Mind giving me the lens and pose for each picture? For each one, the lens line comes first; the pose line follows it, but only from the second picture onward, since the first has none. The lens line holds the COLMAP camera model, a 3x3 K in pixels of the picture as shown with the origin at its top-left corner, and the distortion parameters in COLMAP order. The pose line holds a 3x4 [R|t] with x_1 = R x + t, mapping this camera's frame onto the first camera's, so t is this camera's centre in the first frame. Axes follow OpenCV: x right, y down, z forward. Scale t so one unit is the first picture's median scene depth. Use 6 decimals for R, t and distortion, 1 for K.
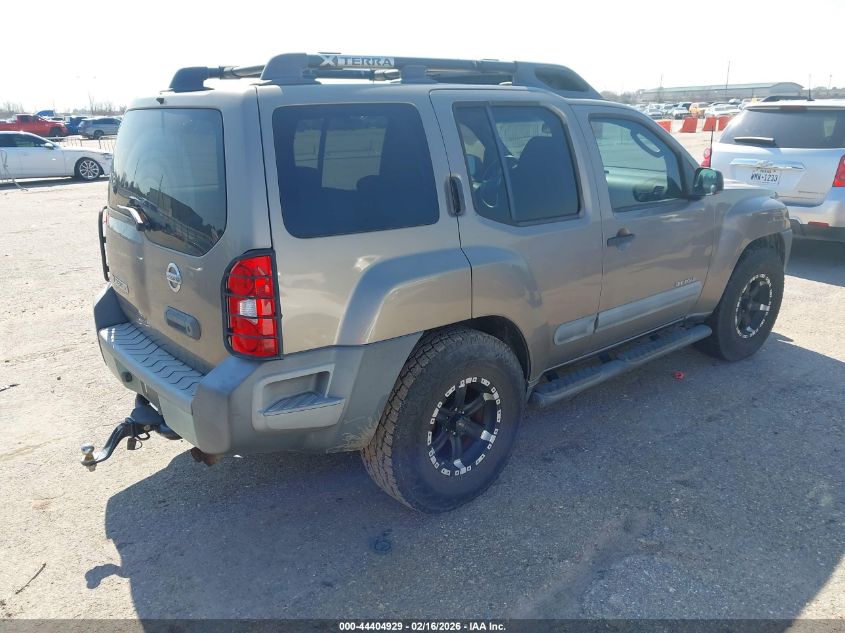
lens RADIAL K [[671.9, 0, 422.5], [0, 671.9, 316.5], [0, 0, 1]] dist [0.004238, 0.005651]
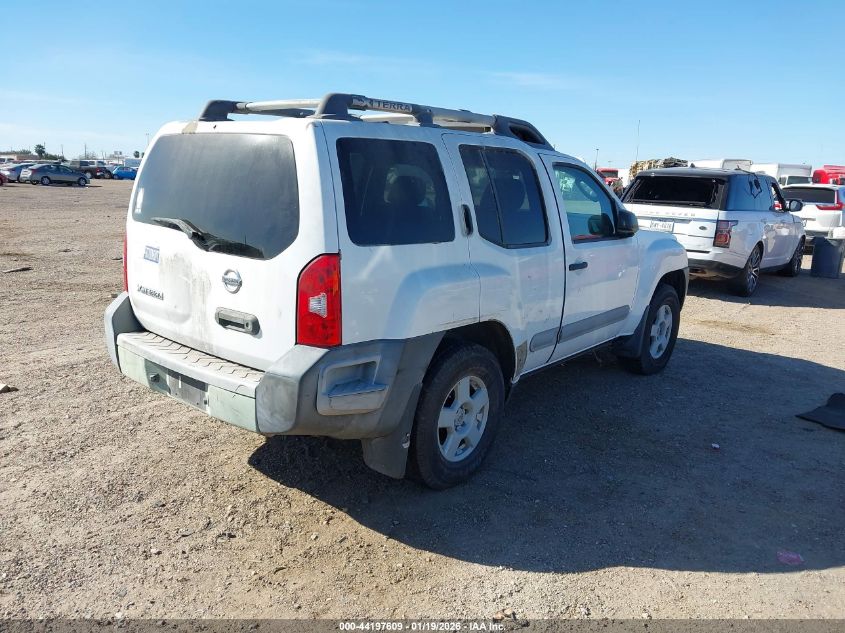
lens RADIAL K [[671.9, 0, 422.5], [0, 671.9, 316.5], [0, 0, 1]] dist [0.004238, 0.005651]
pose [[0.981212, 0.013797, 0.192438, -0.251361], [0.000888, 0.997106, -0.076019, 0.081520], [-0.192930, 0.074762, 0.978360, -0.144562]]
